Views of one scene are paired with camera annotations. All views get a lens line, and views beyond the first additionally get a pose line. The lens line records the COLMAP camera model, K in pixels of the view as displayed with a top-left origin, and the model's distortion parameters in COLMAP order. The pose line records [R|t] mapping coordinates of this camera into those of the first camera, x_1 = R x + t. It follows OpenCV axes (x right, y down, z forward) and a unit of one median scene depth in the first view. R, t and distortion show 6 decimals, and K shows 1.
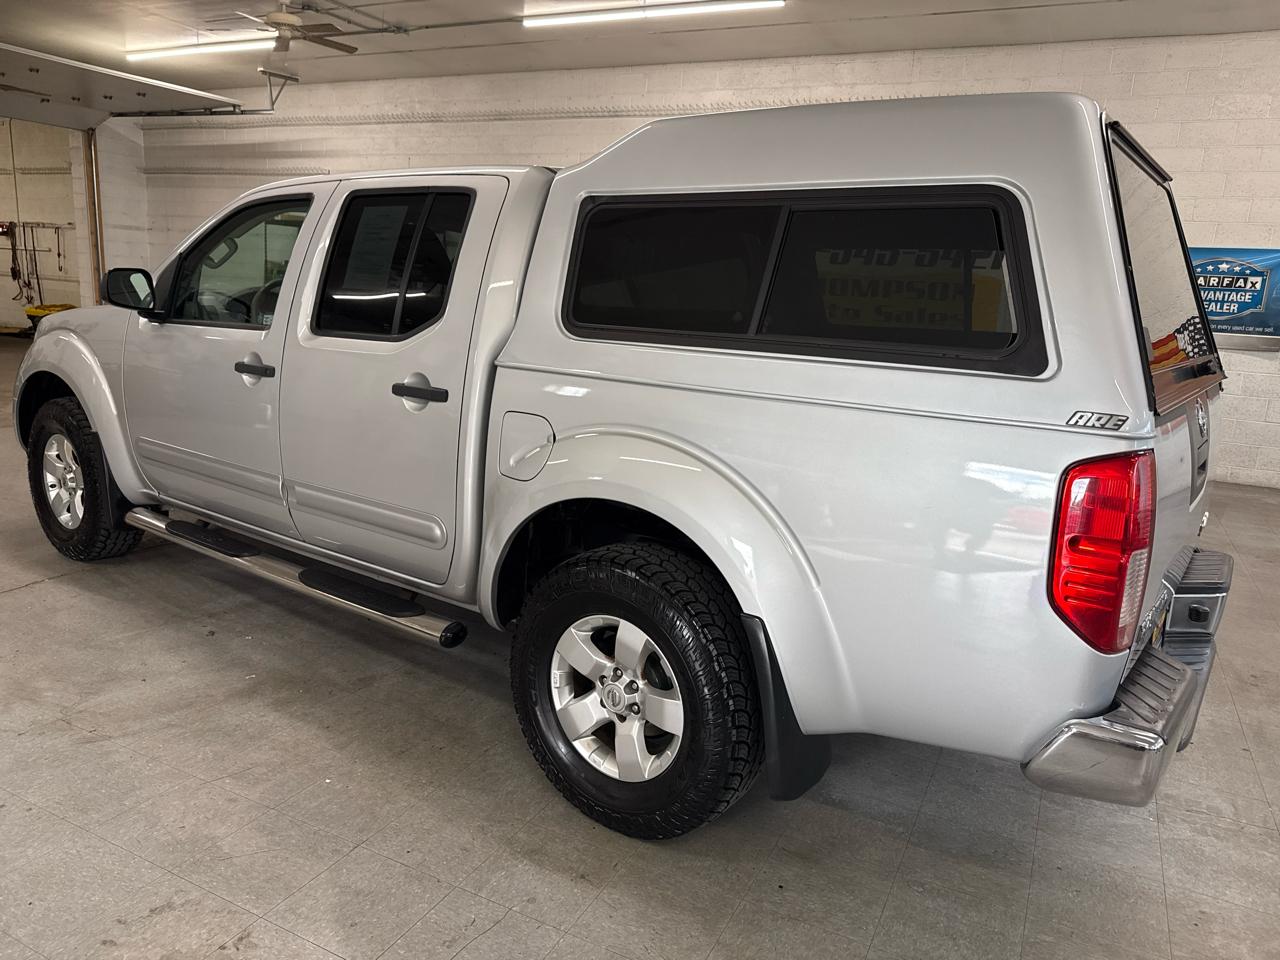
lens RADIAL K [[909.1, 0, 640.0], [0, 909.1, 480.0], [0, 0, 1]] dist [0.022229, -0.020229]
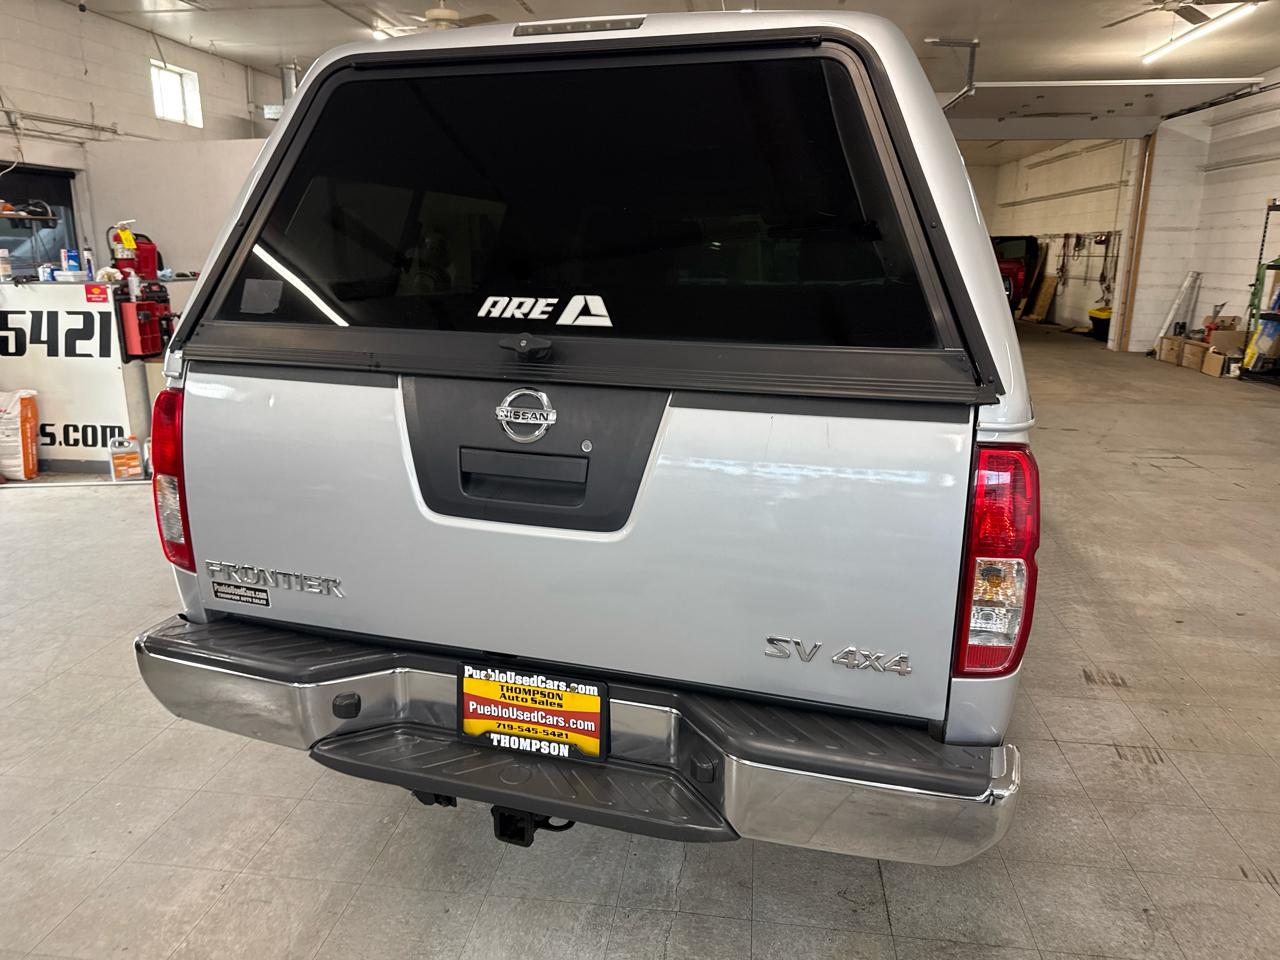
lens RADIAL K [[913.6, 0, 642.7], [0, 913.6, 474.4], [0, 0, 1]] dist [0.039624, -0.040208]
pose [[0.329532, 0.172418, -0.928268, 0.391202], [-0.188083, 0.975466, 0.114416, -0.036181], [0.925221, 0.136887, 0.353876, 0.249617]]
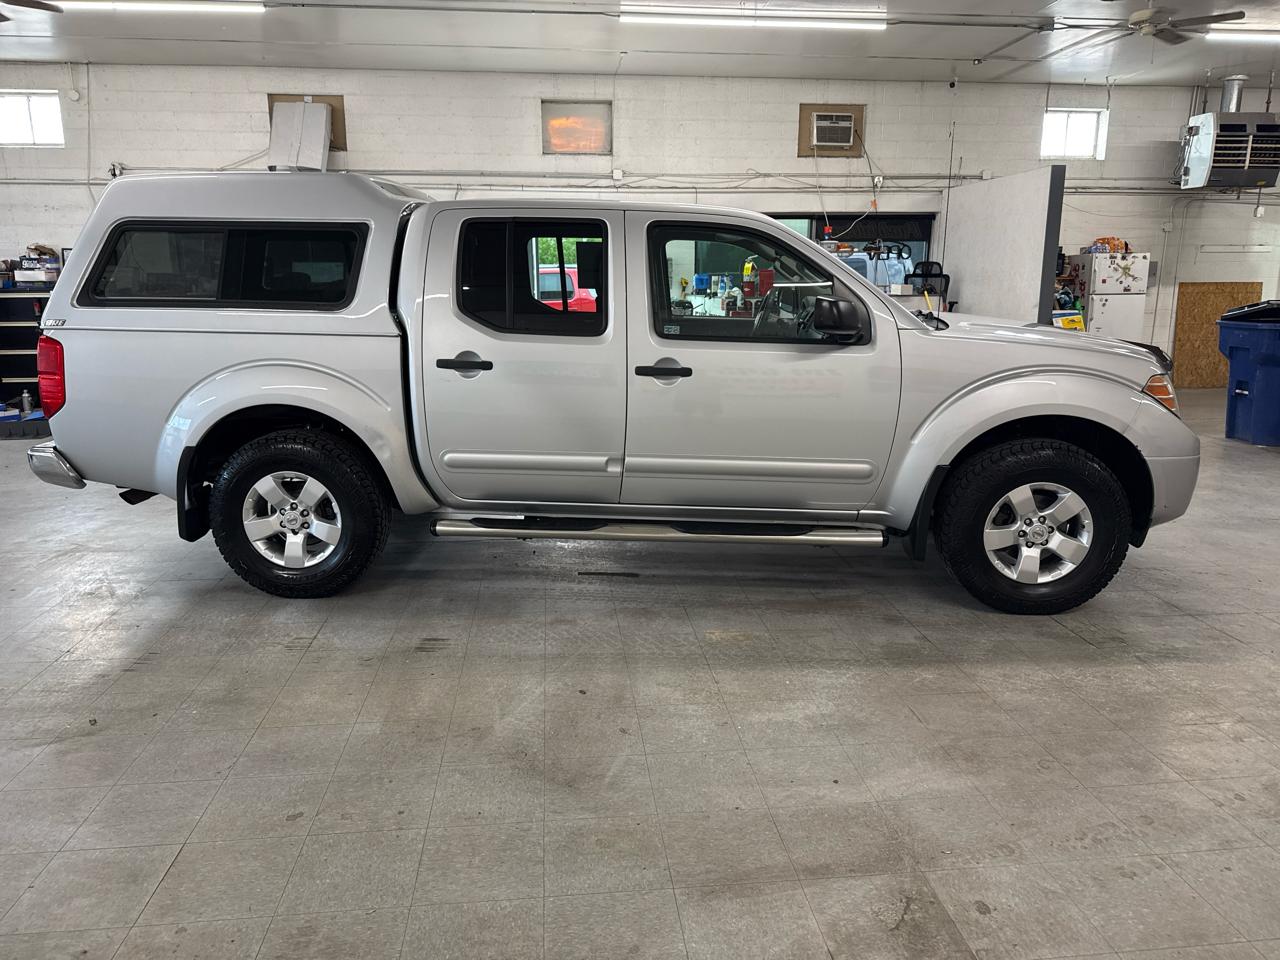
lens RADIAL K [[901.6, 0, 633.3], [0, 901.6, 486.1], [0, 0, 1]] dist [0.043827, -0.051905]
pose [[-0.843928, 0.067703, -0.532167, 0.239242], [-0.159024, 0.915845, 0.368700, -0.199905], [0.512344, 0.395784, -0.762141, 0.984805]]
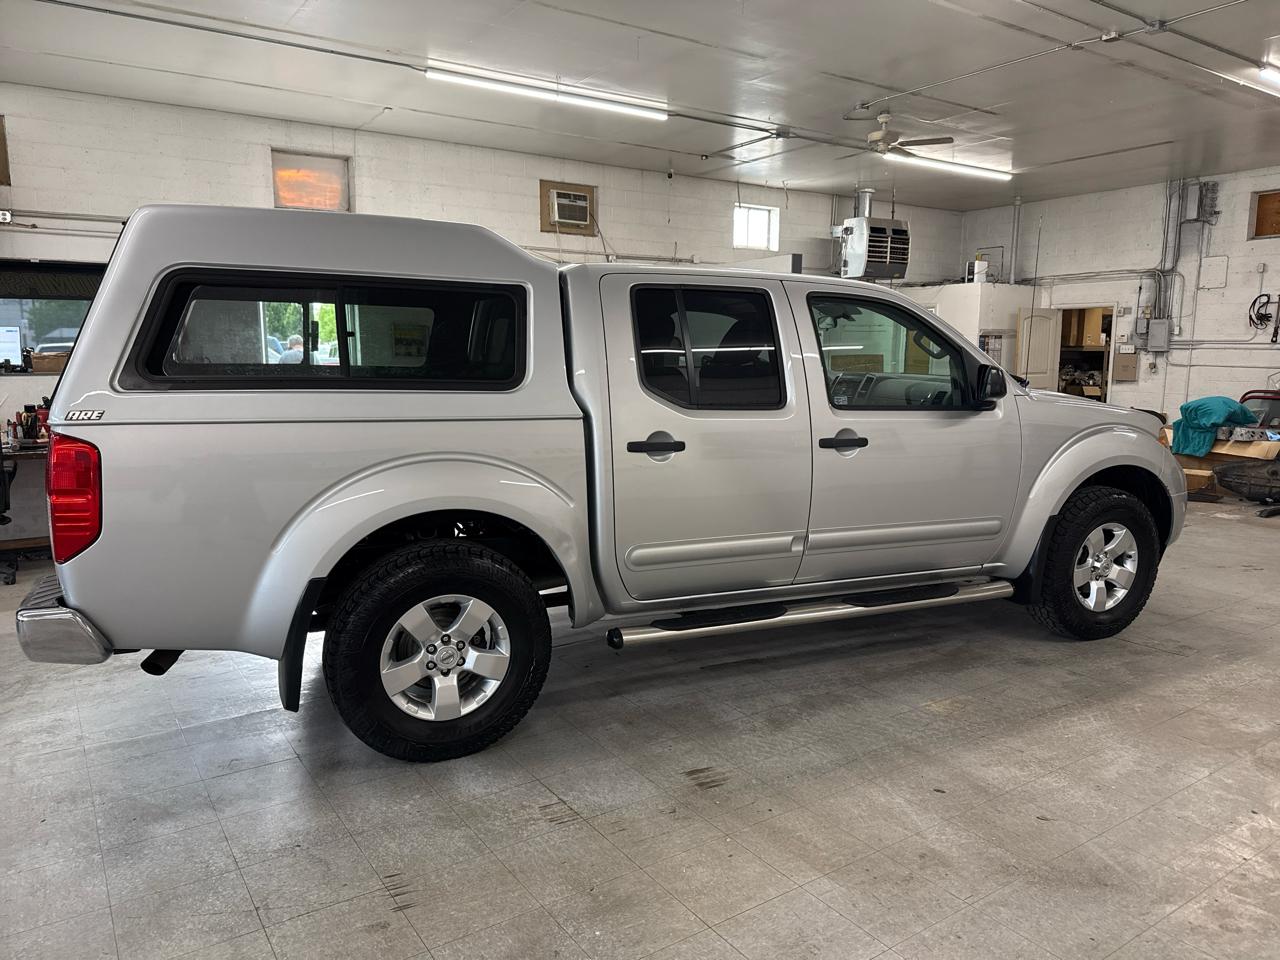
lens RADIAL K [[905.9, 0, 640.0], [0, 905.9, 480.0], [0, 0, 1]] dist [0.065621, -0.084533]
pose [[-0.486989, 0.070148, -0.870587, 0.433525], [-0.215717, 0.956229, 0.197717, -0.131989], [0.846350, 0.284086, -0.450541, 0.726034]]
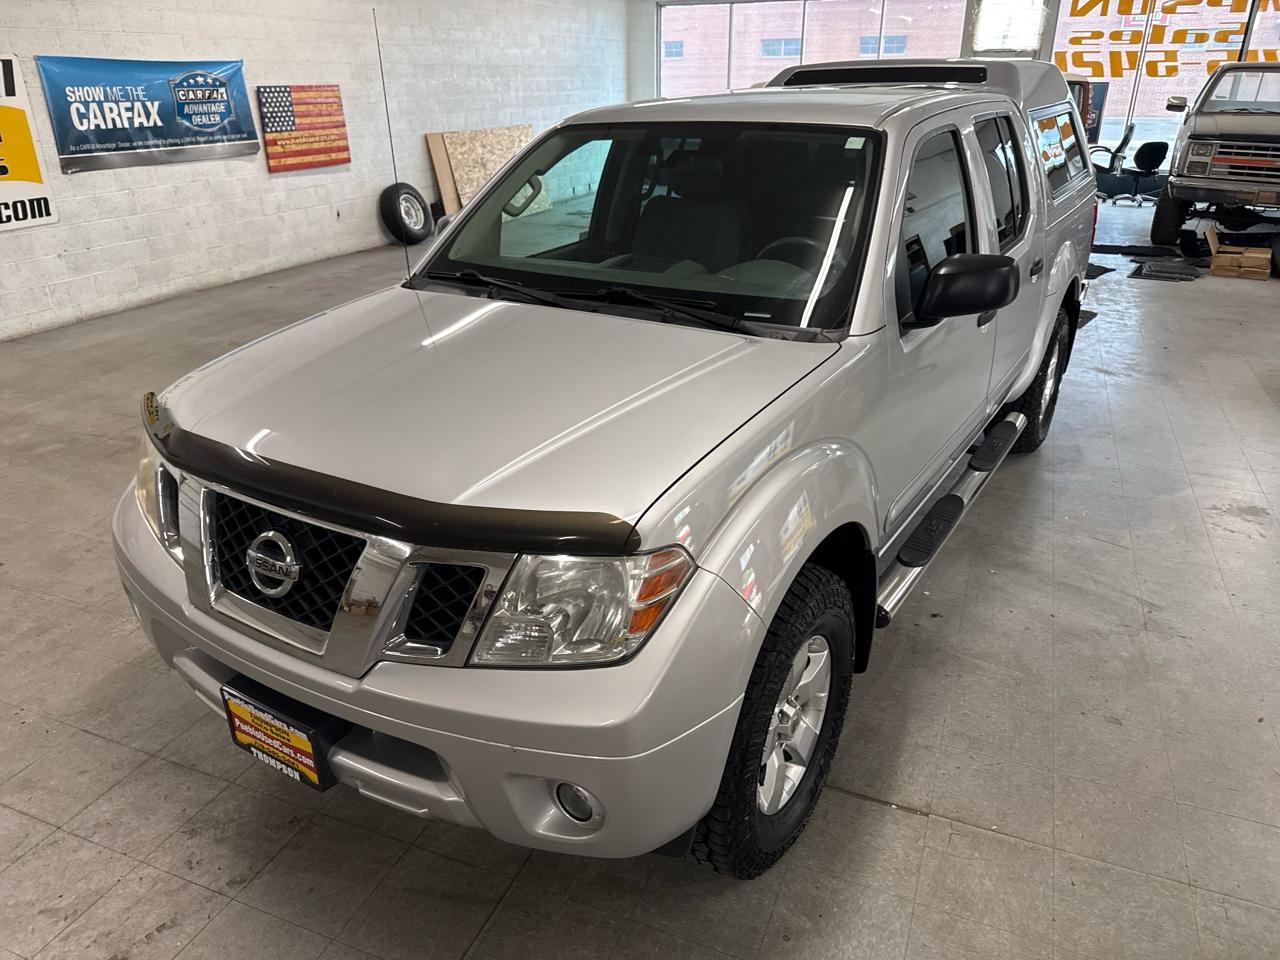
lens RADIAL K [[921.9, 0, 634.3], [0, 921.9, 475.6], [0, 0, 1]] dist [0.005530, -0.004971]
pose [[-0.070729, -0.448613, 0.890923, -0.568636], [0.217477, 0.864738, 0.452693, -0.211171], [-0.973499, 0.225774, 0.036401, 0.571148]]
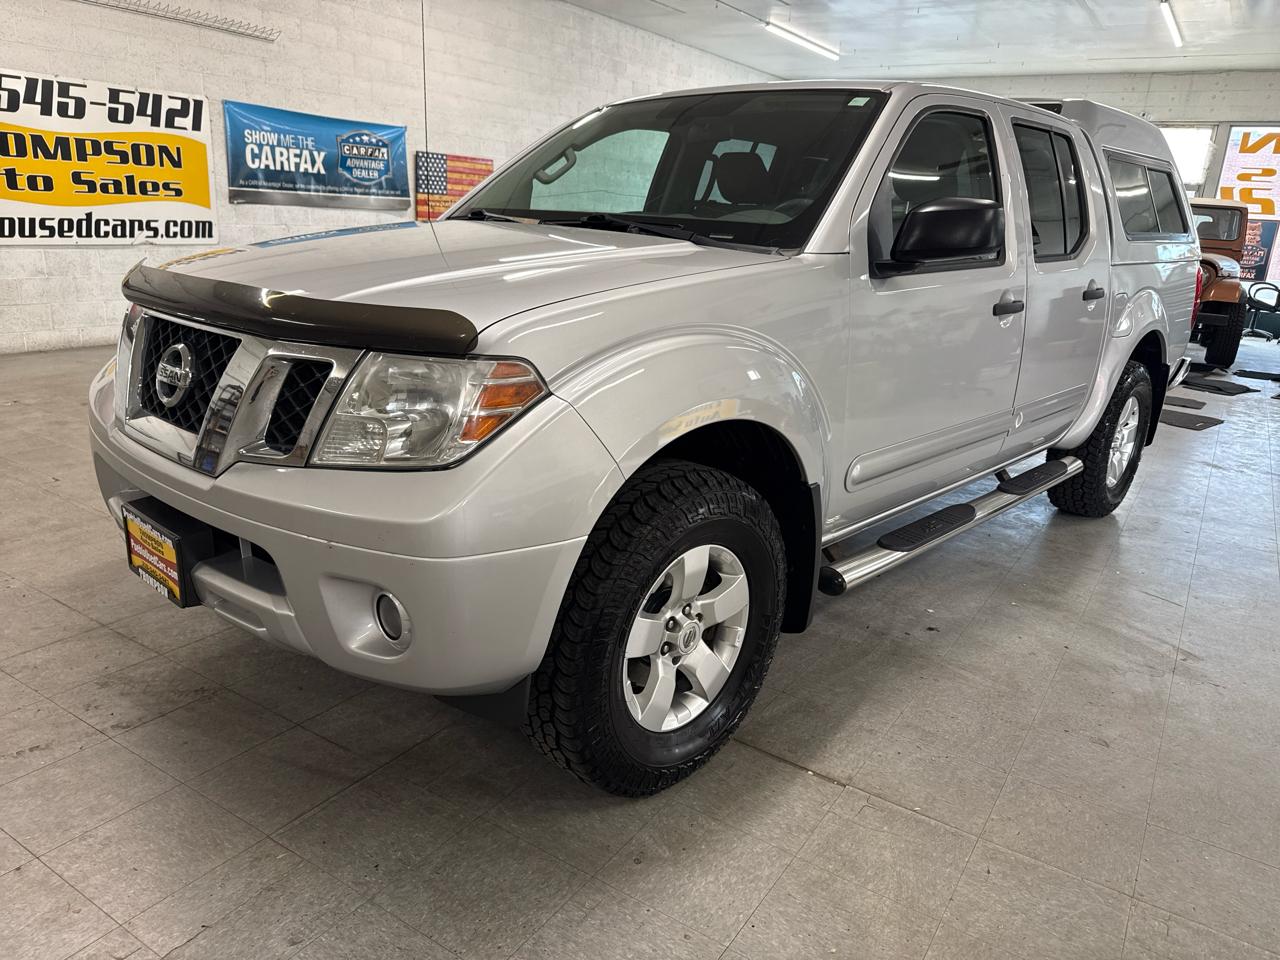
lens RADIAL K [[919.7, 0, 640.0], [0, 919.7, 480.0], [0, 0, 1]] dist [0.006453, -0.005352]
pose [[0.111193, -0.329049, 0.937744, -0.586845], [0.164073, 0.936725, 0.309236, -0.129402], [-0.980161, 0.119474, 0.158146, 0.515952]]
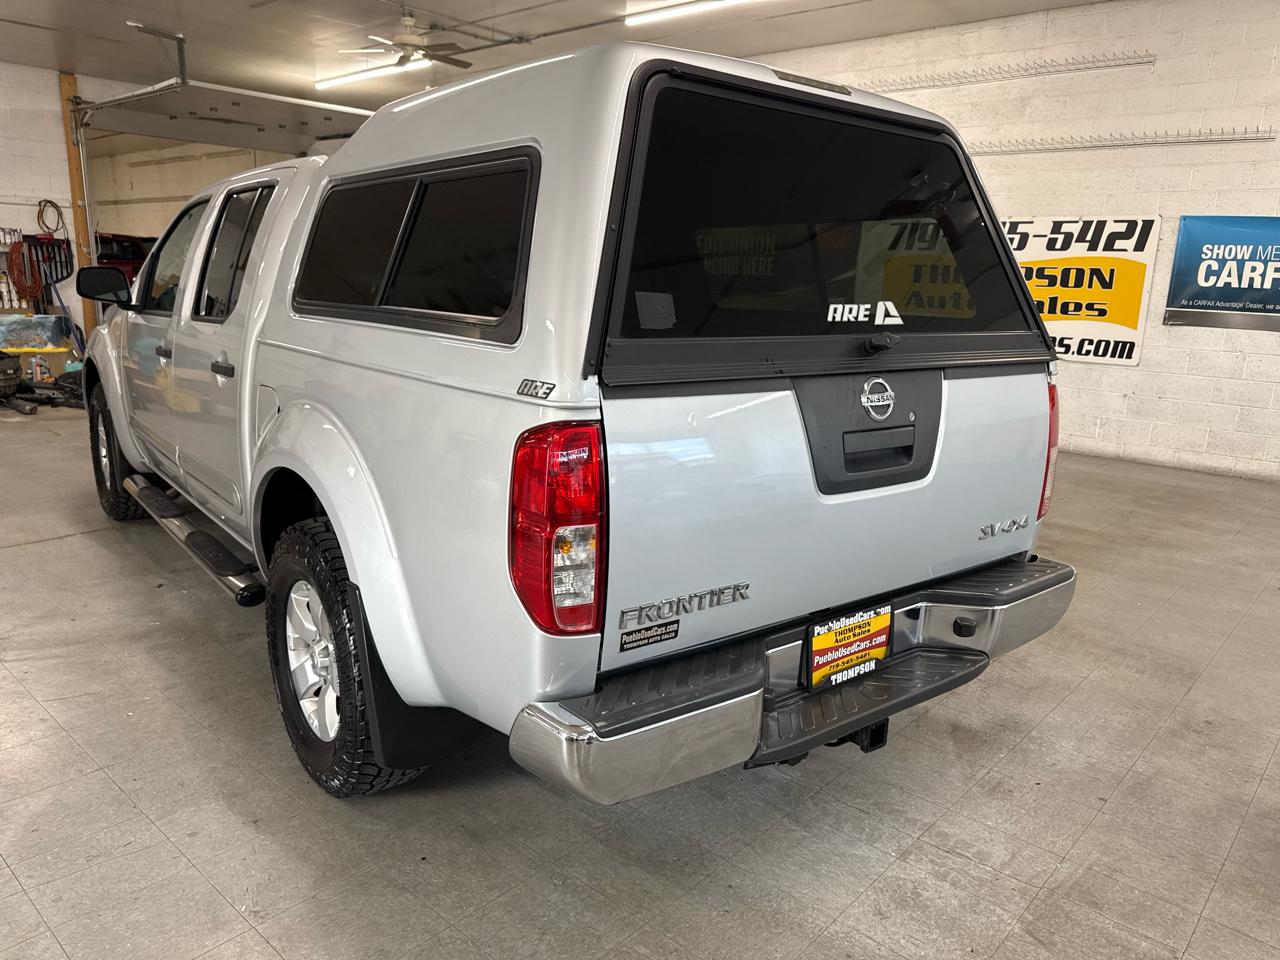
lens RADIAL K [[919.7, 0, 640.0], [0, 919.7, 480.0], [0, 0, 1]] dist [0.006453, -0.005352]
pose [[0.963774, 0.036127, -0.264261, 0.187439], [-0.036940, 0.999316, 0.001890, 0.005330], [0.264149, 0.007940, 0.964449, 0.023712]]
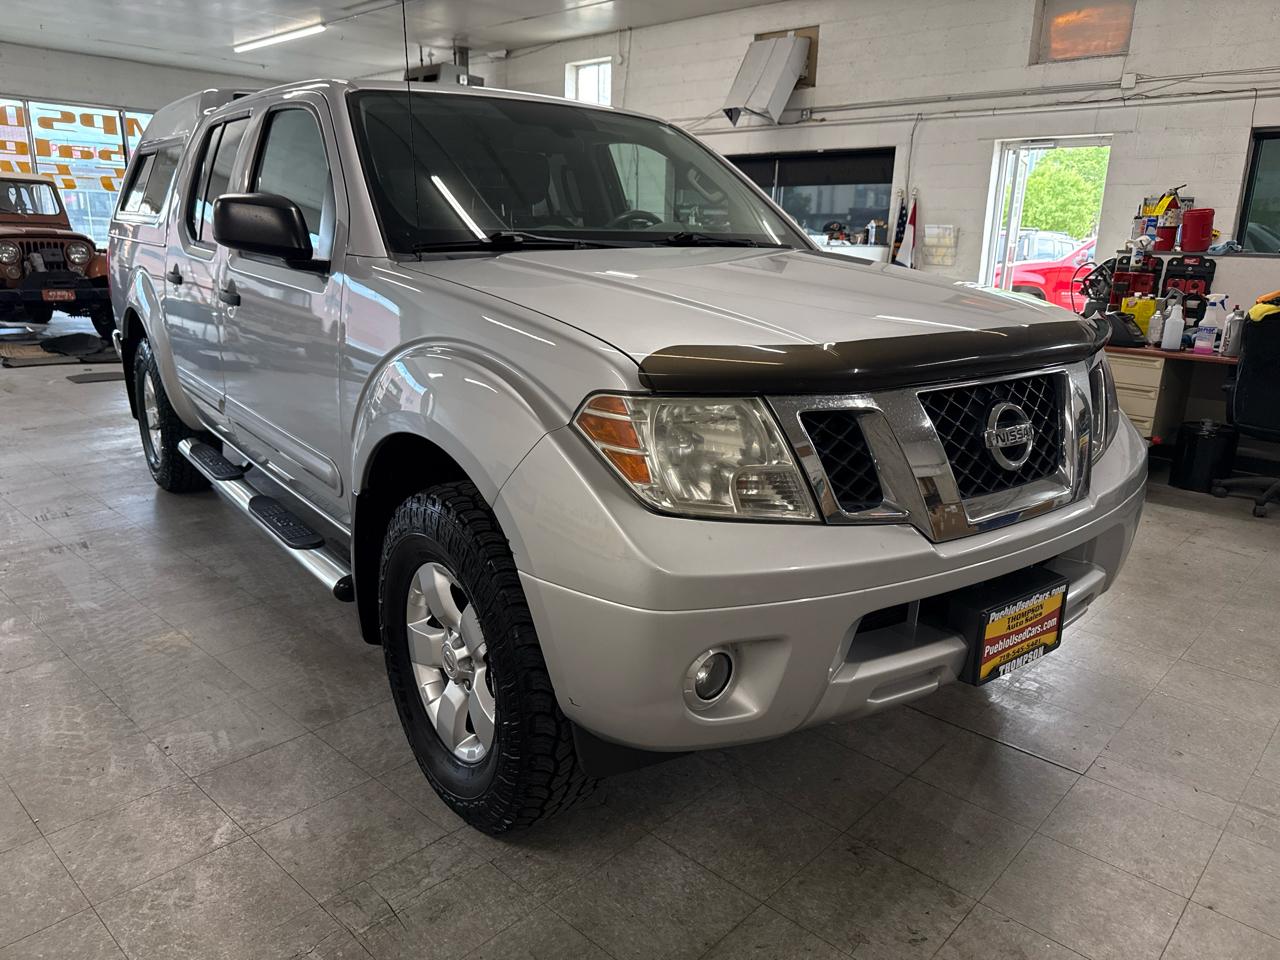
lens RADIAL K [[919.8, 0, 645.4], [0, 919.8, 481.6], [0, 0, 1]] dist [0.011369, -0.009610]
pose [[-0.956997, -0.146729, 0.250255, -0.321703], [-0.013404, 0.884099, 0.467107, -0.198310], [-0.289789, 0.443665, -0.848047, 0.915352]]
